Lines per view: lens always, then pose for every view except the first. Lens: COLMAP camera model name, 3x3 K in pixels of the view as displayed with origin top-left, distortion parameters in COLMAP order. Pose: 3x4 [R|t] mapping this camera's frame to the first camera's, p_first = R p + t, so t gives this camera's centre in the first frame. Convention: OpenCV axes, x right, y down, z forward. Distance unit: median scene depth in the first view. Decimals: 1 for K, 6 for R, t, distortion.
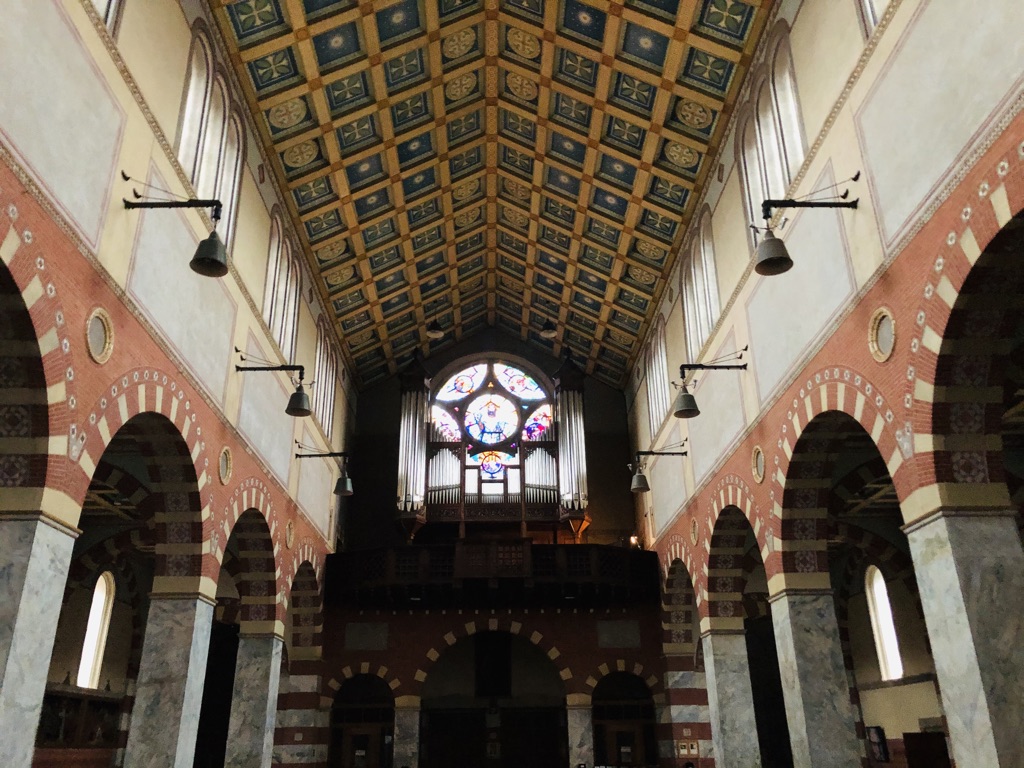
lens RADIAL K [[829.1, 0, 504.3], [0, 829.1, 387.9], [0, 0, 1]] dist [0.059040, -0.059454]
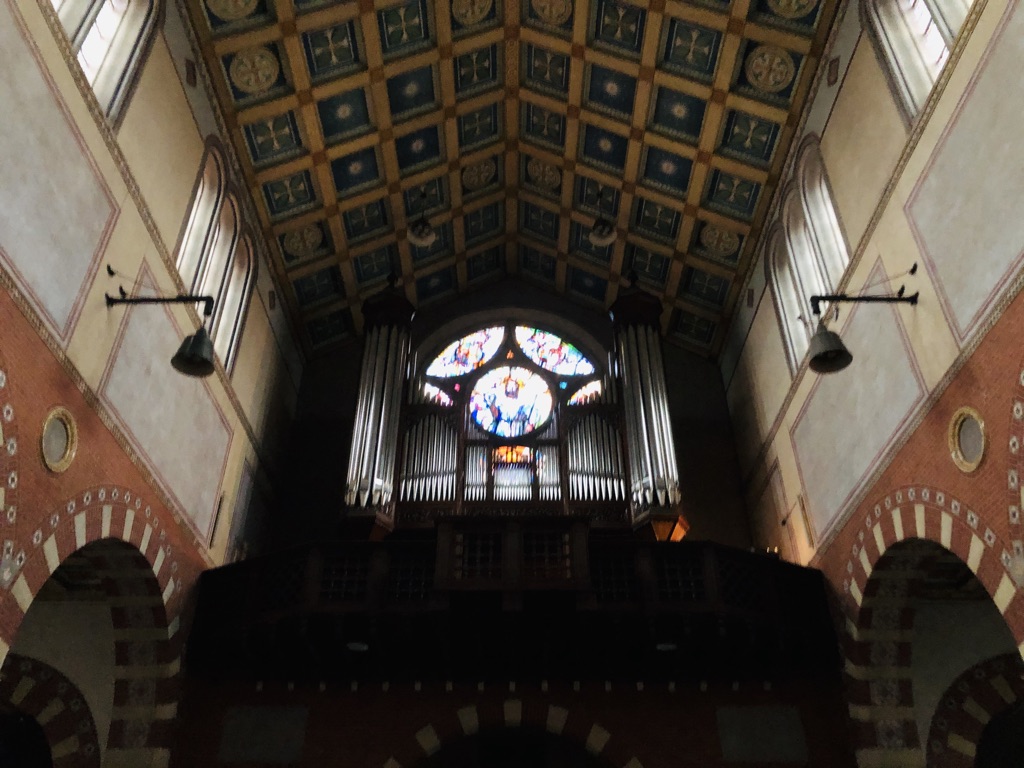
lens RADIAL K [[829.1, 0, 514.7], [0, 829.1, 374.0], [0, 0, 1]] dist [0.059040, -0.059454]
pose [[0.999946, -0.000841, -0.010386, -0.003714], [-0.001471, 0.975371, -0.220567, 0.102098], [0.010316, 0.220571, 0.975316, 0.237846]]
